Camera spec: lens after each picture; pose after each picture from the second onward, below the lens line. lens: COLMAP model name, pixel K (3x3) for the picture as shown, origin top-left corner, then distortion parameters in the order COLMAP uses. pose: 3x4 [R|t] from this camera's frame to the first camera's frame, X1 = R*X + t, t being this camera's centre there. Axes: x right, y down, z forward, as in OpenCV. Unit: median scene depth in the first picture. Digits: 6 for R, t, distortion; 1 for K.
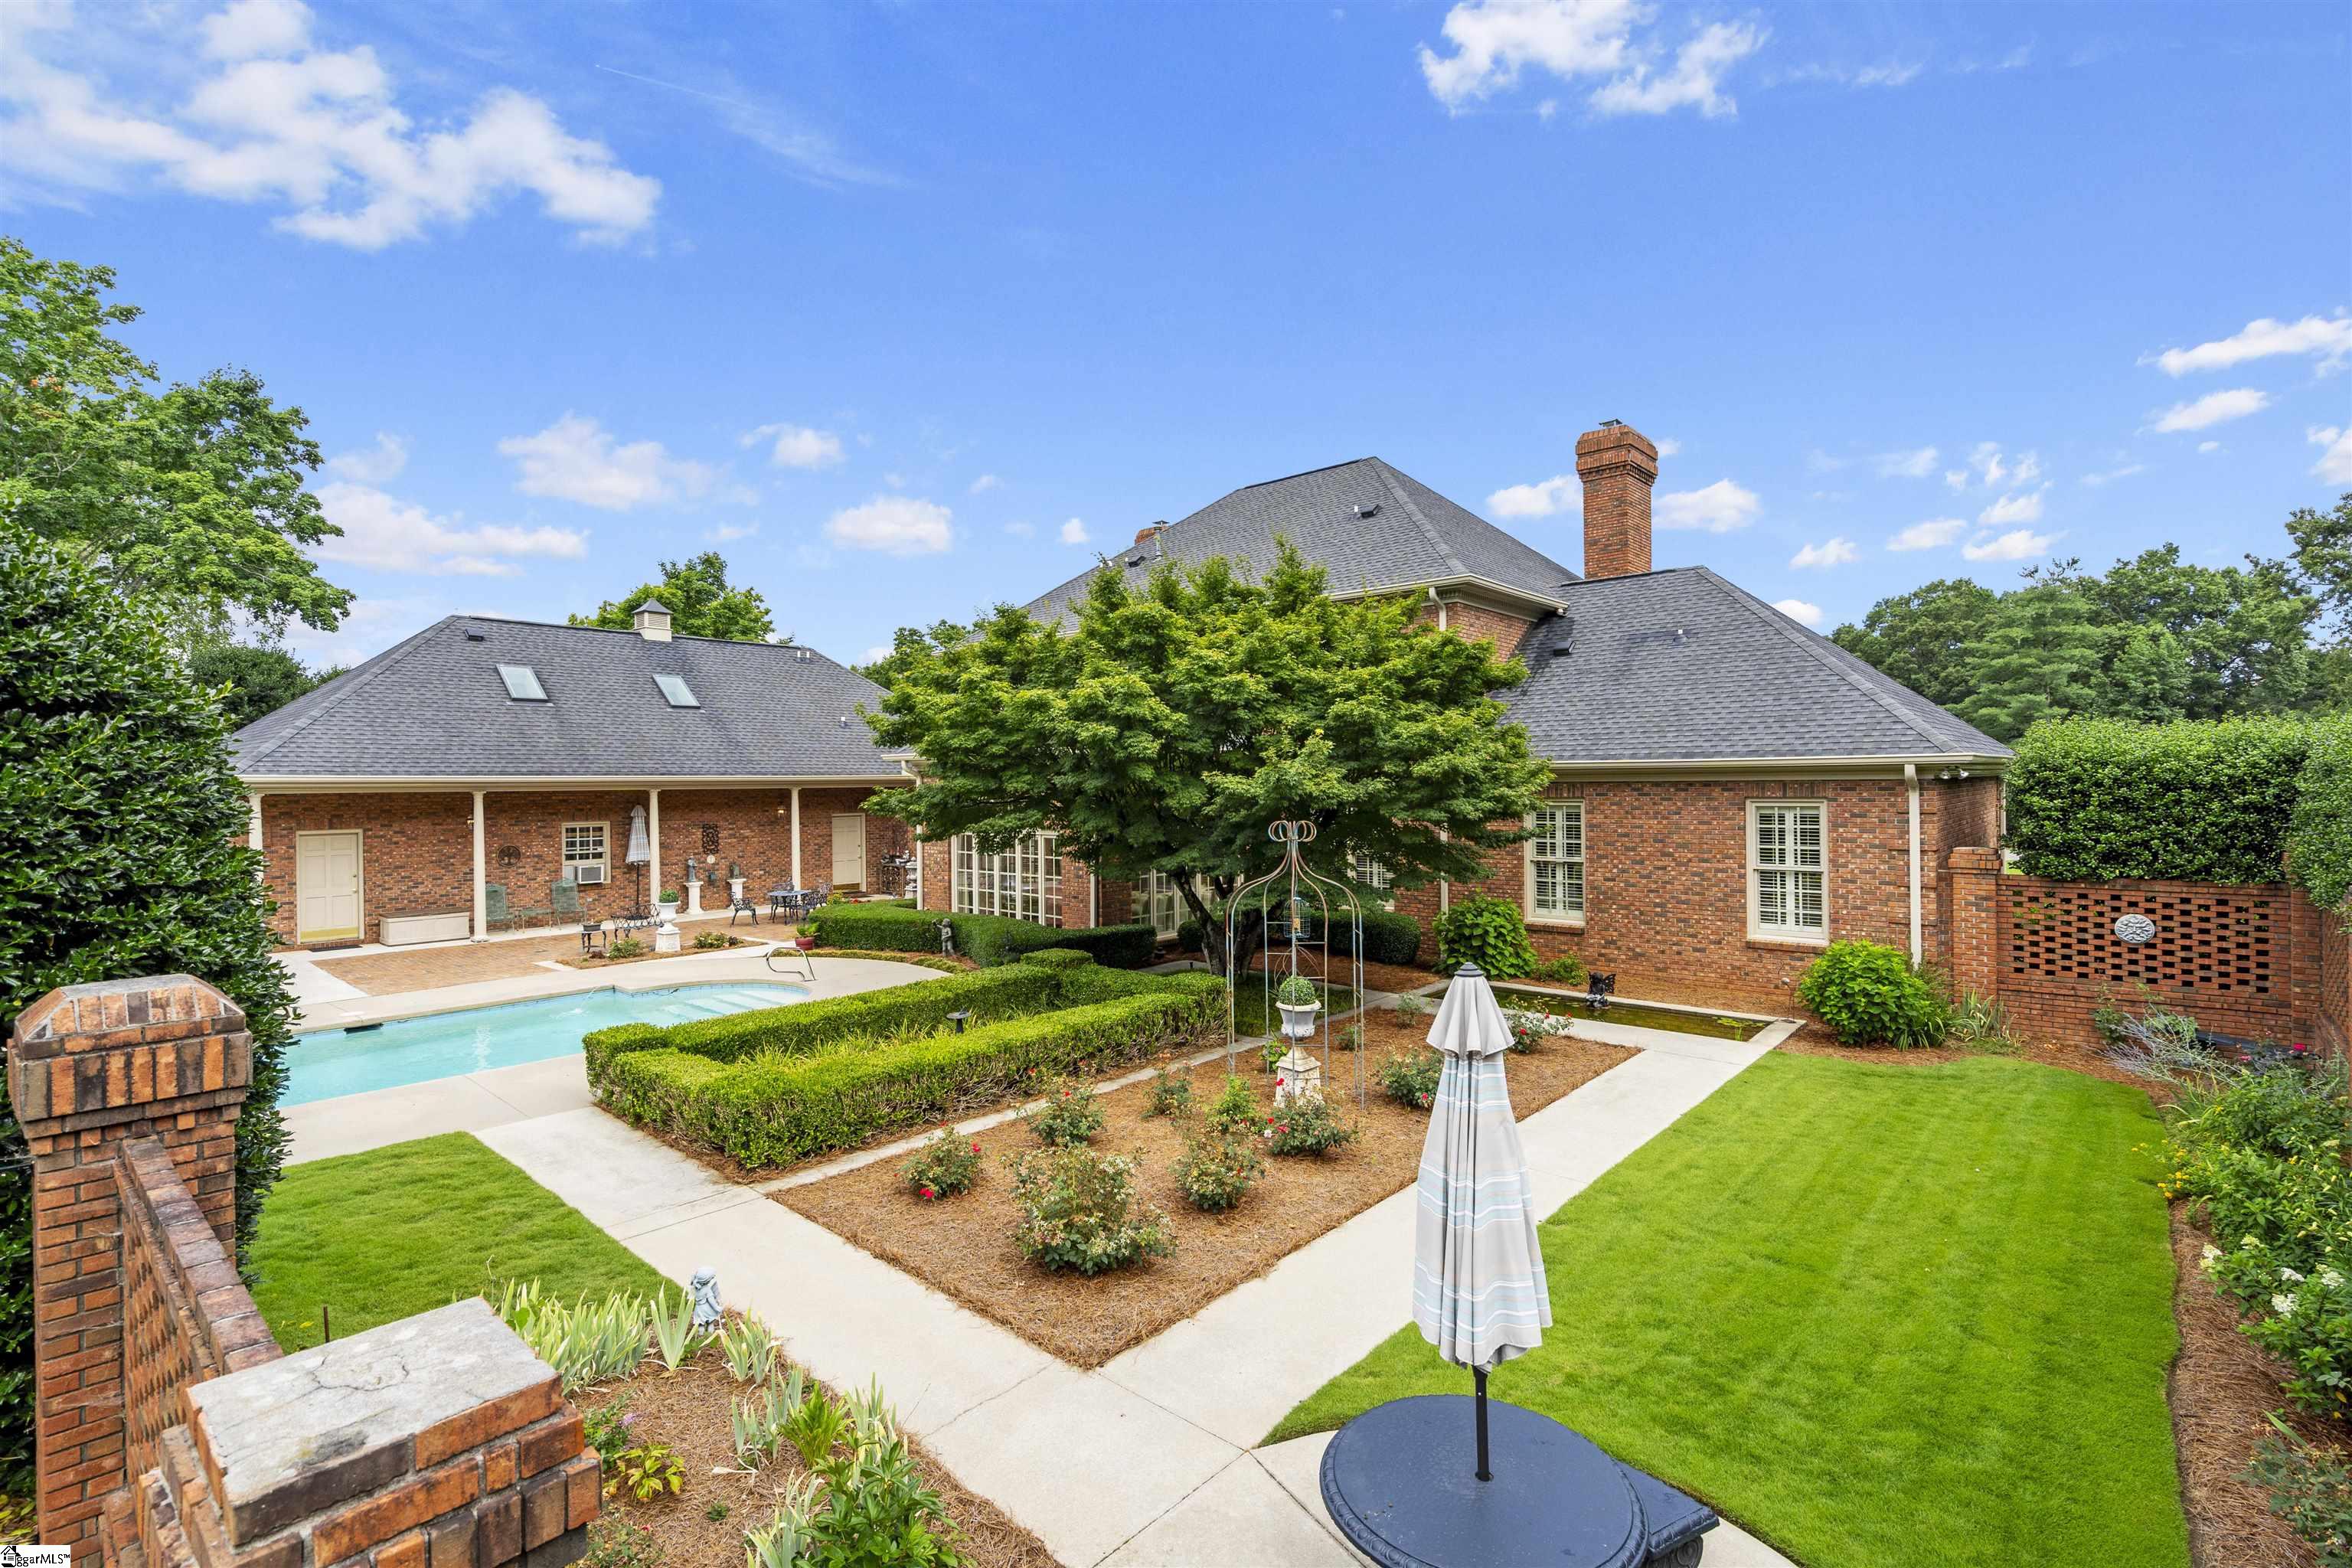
lens RADIAL K [[1057.1, 0, 1174.4], [0, 1057.1, 790.9], [0, 0, 1]] dist [-0.001864, -0.000075]
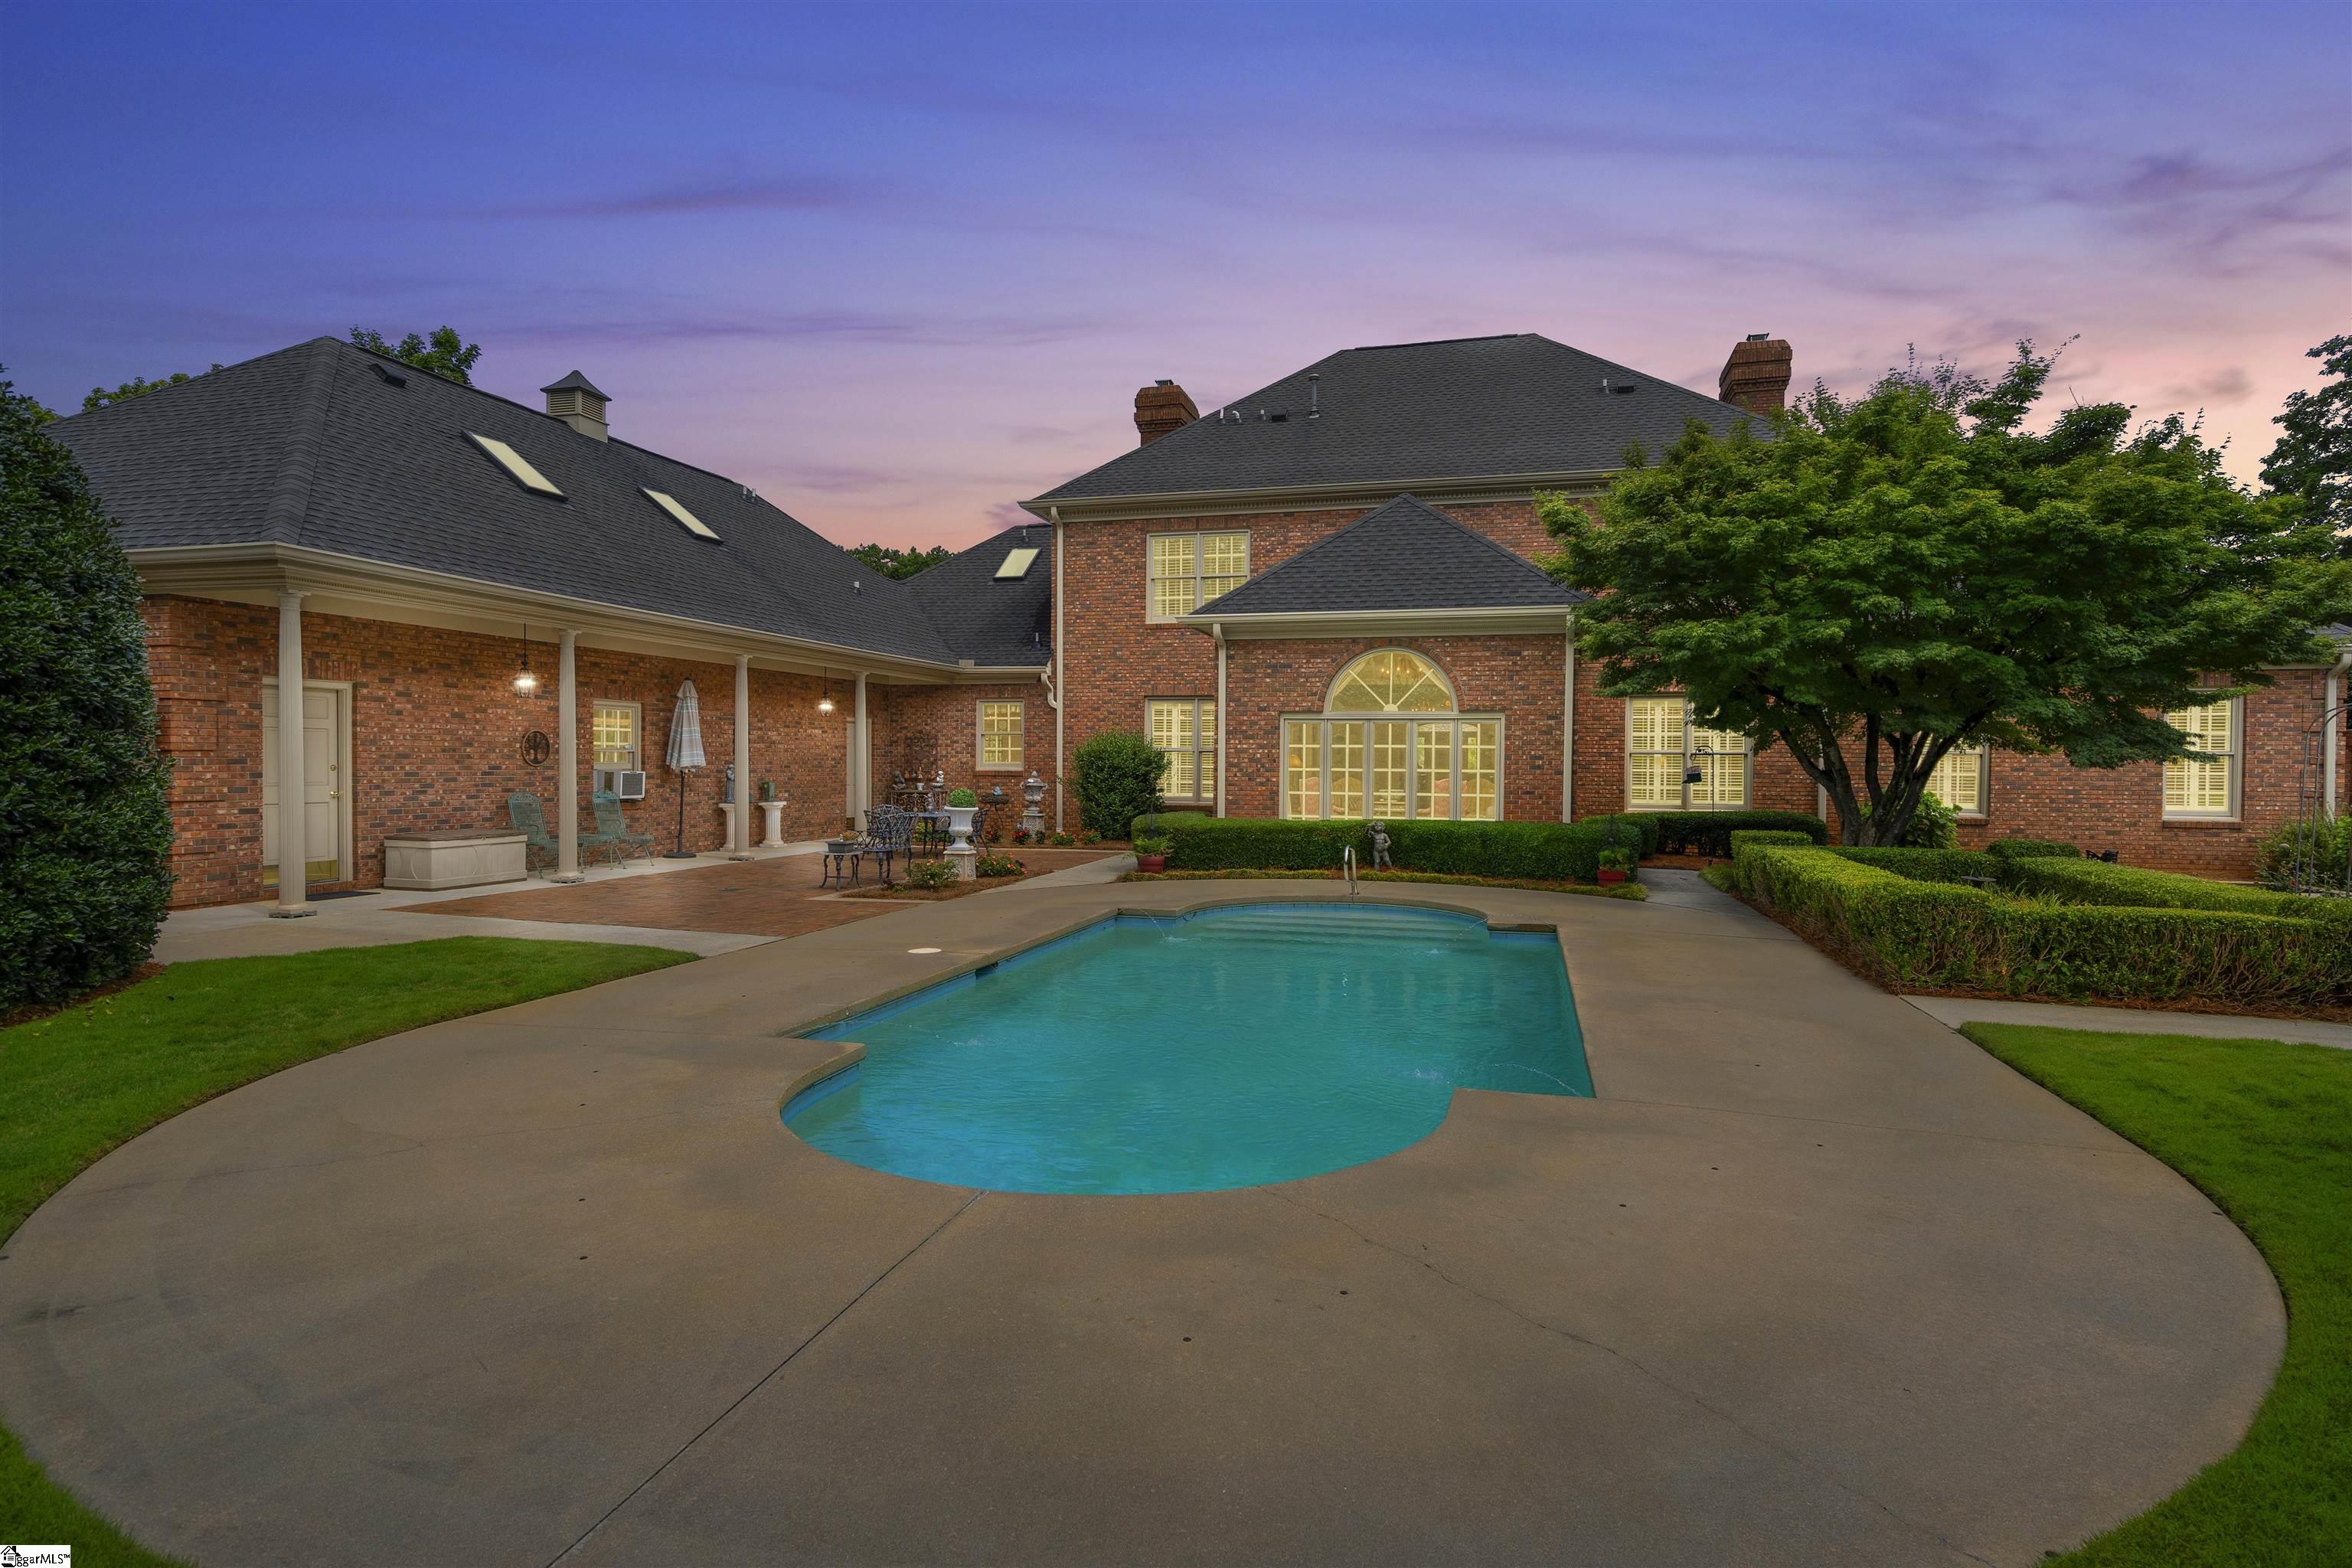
lens RADIAL K [[1216.6, 0, 1176.3], [0, 1216.6, 780.0], [0, 0, 1]] dist [-0.000453, 0.000158]
pose [[0.900807, 0.009330, 0.434120, -0.671015], [-0.012434, 0.999913, 0.004311, 0.080554], [-0.434043, -0.009281, 0.900845, 0.243369]]
